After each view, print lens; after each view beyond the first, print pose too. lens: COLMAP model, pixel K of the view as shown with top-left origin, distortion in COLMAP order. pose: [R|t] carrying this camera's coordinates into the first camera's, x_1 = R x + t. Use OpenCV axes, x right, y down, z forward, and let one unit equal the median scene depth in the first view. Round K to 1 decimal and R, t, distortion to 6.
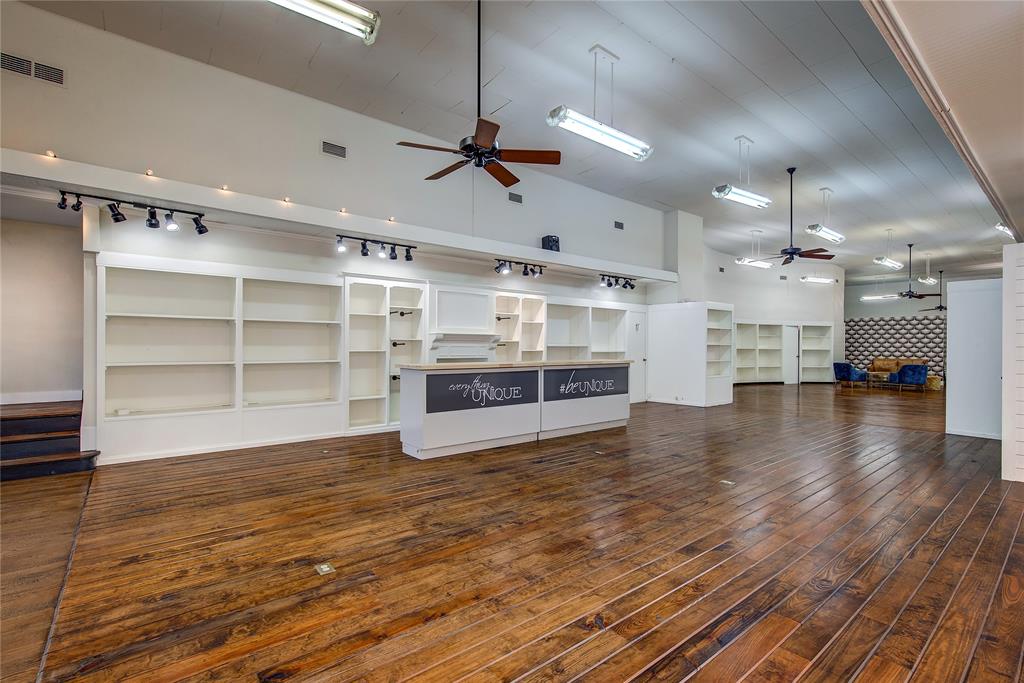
lens RADIAL K [[467.3, 0, 513.8], [0, 467.3, 344.0], [0, 0, 1]] dist [0.002369, 0.002066]
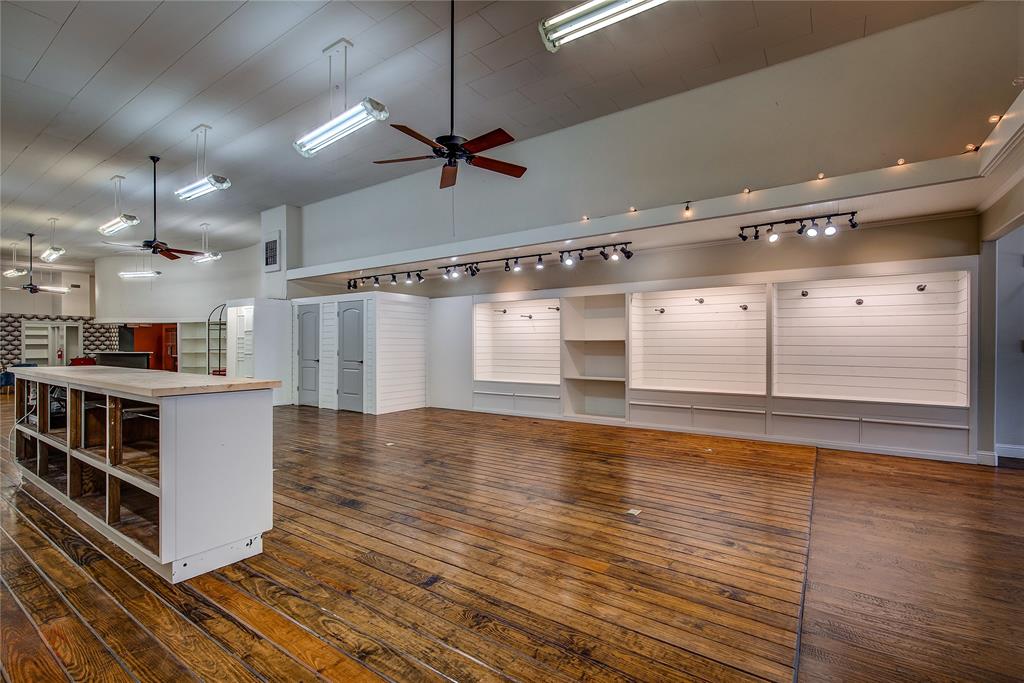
lens RADIAL K [[467.3, 0, 516.6], [0, 467.3, 346.0], [0, 0, 1]] dist [0.002369, 0.002066]
pose [[-0.285739, -0.003740, 0.958300, -0.905645], [-0.003722, 0.999989, 0.002793, 0.001493], [-0.958300, -0.002769, -0.285750, 0.973195]]
